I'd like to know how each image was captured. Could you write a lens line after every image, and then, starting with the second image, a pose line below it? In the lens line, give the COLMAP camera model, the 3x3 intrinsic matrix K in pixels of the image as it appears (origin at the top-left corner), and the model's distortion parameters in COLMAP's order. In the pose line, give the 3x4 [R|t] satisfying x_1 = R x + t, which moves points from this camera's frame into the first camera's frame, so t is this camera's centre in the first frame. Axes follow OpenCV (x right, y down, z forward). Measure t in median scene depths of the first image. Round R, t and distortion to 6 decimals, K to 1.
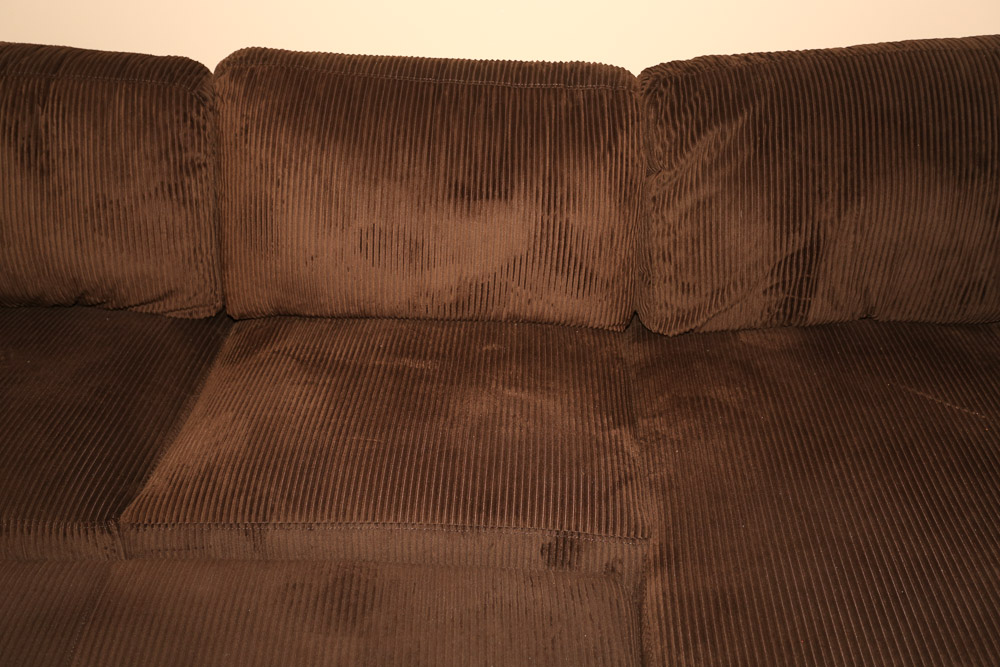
lens RADIAL K [[1005.6, 0, 500.0], [0, 1005.6, 333.5], [0, 0, 1]] dist [0.010114, 0.101428]
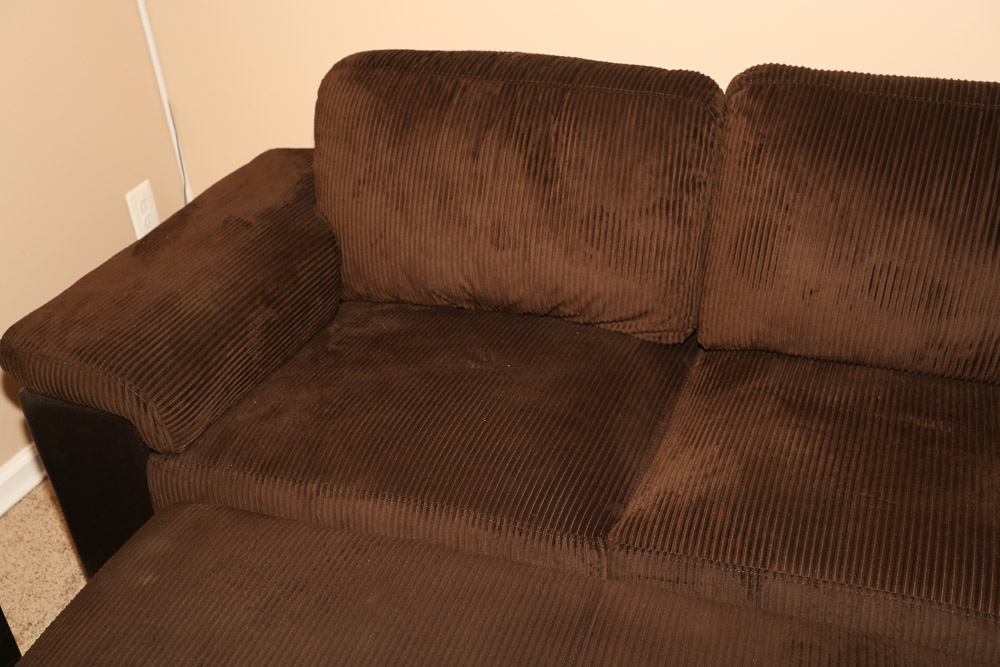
lens RADIAL K [[1096.8, 0, 500.0], [0, 1096.8, 333.5], [0, 0, 1]] dist [0.014864, 0.159414]
pose [[0.945677, 0.115750, -0.303804, -0.151154], [-0.130435, 0.991049, -0.028427, 0.028691], [0.297794, 0.066509, 0.952310, -0.036169]]
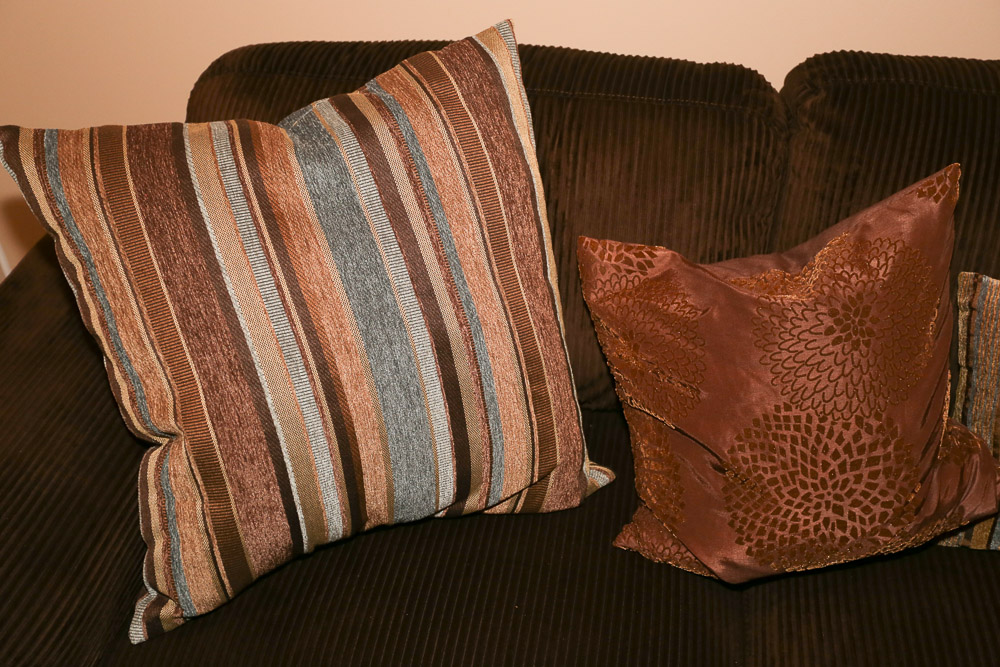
lens RADIAL K [[1096.8, 0, 500.0], [0, 1096.8, 333.5], [0, 0, 1]] dist [0.014864, 0.159414]
pose [[0.990288, 0.050993, -0.129342, -0.390236], [-0.044841, 0.997740, 0.050038, -0.127325], [0.131601, -0.043753, 0.990337, 0.237038]]
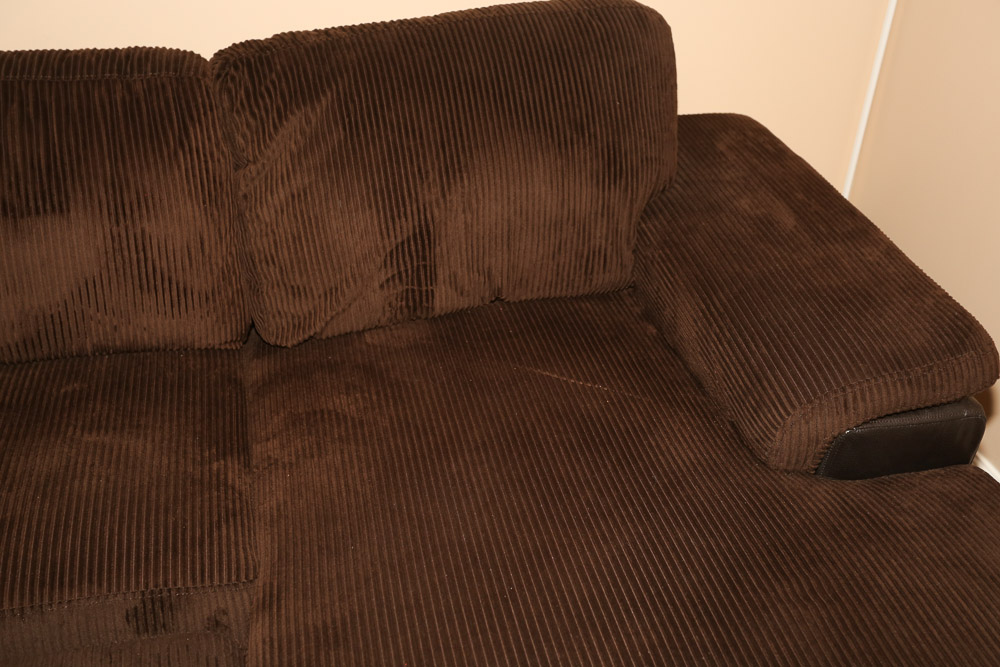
lens RADIAL K [[1096.8, 0, 500.0], [0, 1096.8, 333.5], [0, 0, 1]] dist [0.014864, 0.159414]
pose [[0.963059, -0.127296, 0.237302, 0.129049], [0.129482, 0.991561, 0.006416, 0.009620], [-0.236117, 0.024548, 0.971415, 0.007210]]
